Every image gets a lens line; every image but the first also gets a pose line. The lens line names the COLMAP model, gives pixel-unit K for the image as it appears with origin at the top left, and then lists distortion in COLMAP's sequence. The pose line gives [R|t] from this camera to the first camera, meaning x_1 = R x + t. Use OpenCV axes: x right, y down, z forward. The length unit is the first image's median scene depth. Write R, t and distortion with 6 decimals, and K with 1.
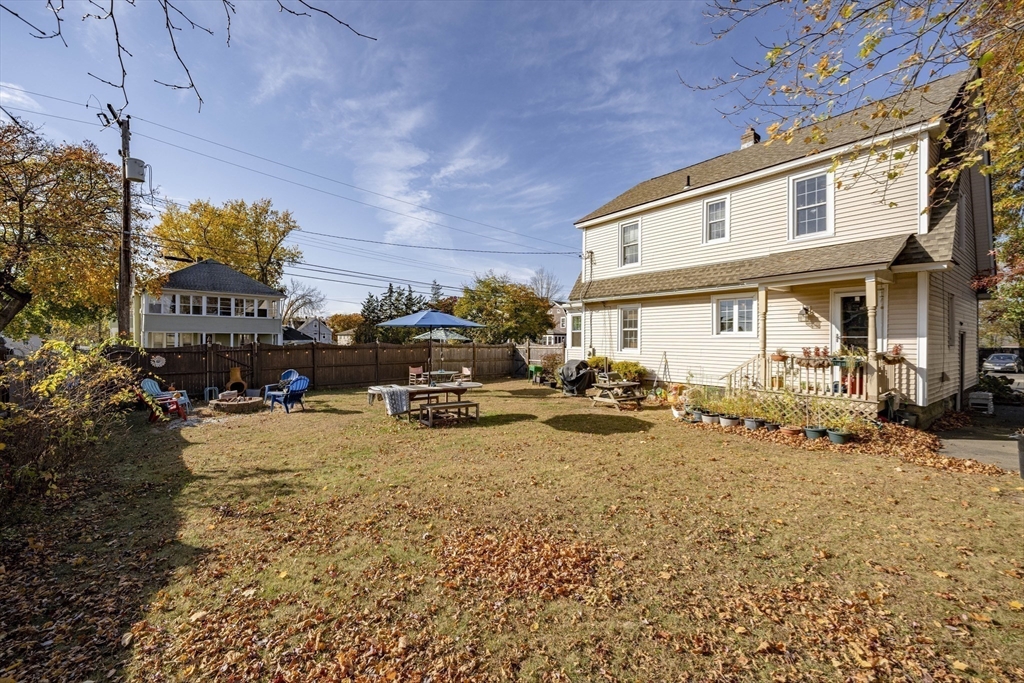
lens RADIAL K [[410.4, 0, 503.8], [0, 410.4, 339.7], [0, 0, 1]] dist [-0.003129, -0.000687]
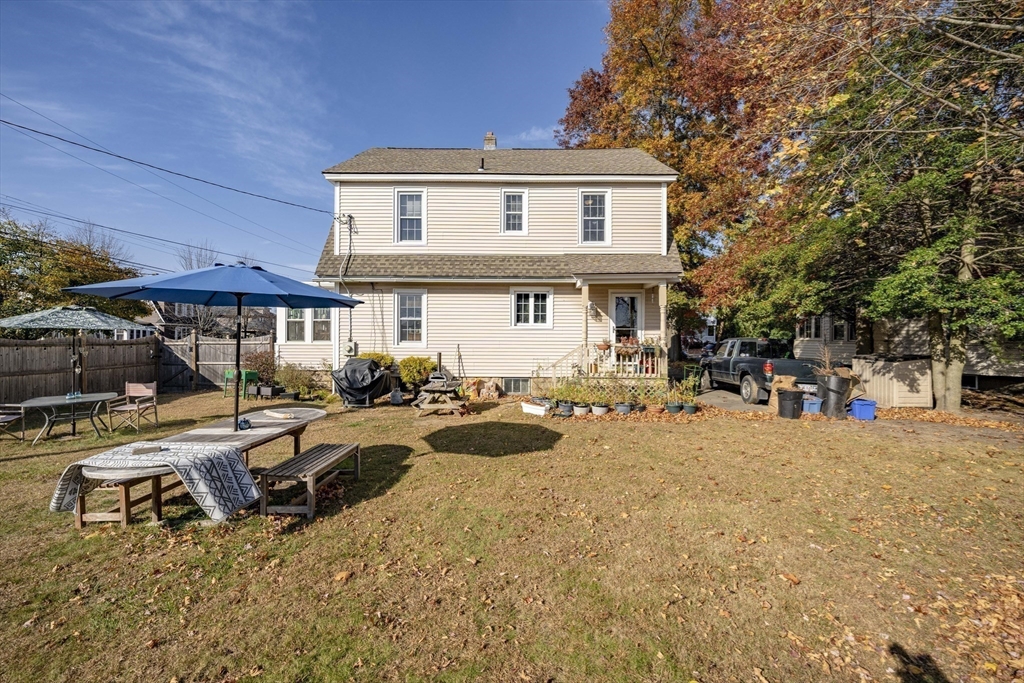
lens RADIAL K [[410.4, 0, 506.8], [0, 410.4, 340.1], [0, 0, 1]] dist [-0.003129, -0.000687]
pose [[0.601528, -0.012728, 0.798750, -0.246058], [-0.000179, 0.999871, 0.016068, 0.004839], [-0.798852, -0.009808, 0.601448, 0.337485]]
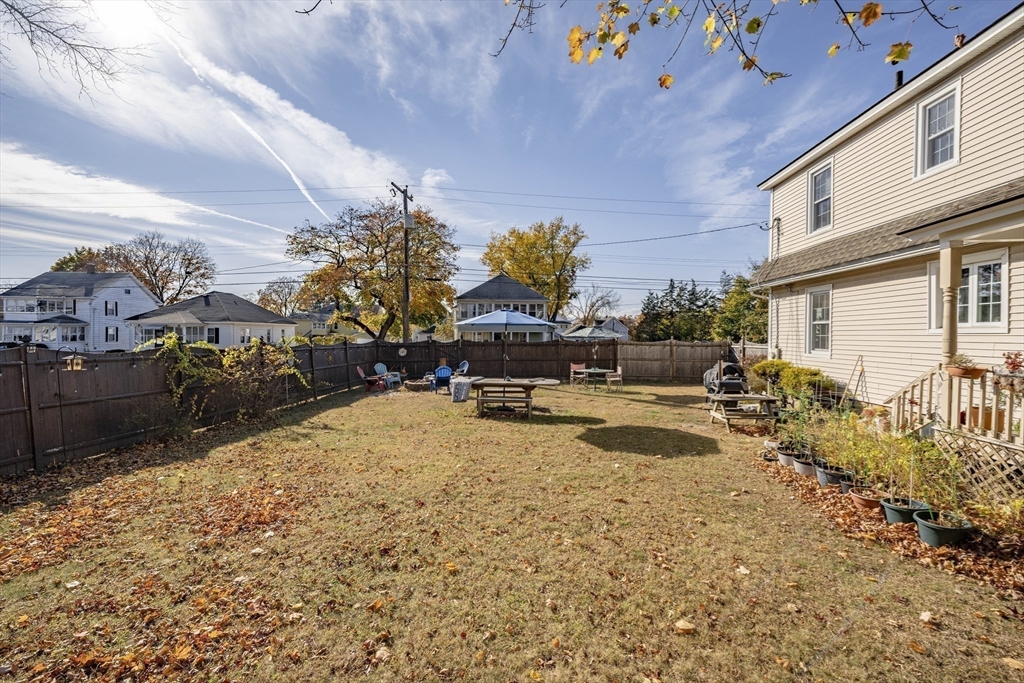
lens RADIAL K [[410.4, 0, 508.4], [0, 410.4, 347.6], [0, 0, 1]] dist [-0.003129, -0.000687]
pose [[0.759566, 0.012564, -0.650309, 0.358468], [0.003806, 0.999710, 0.023760, -0.001079], [0.650419, -0.020522, 0.759298, 0.129281]]
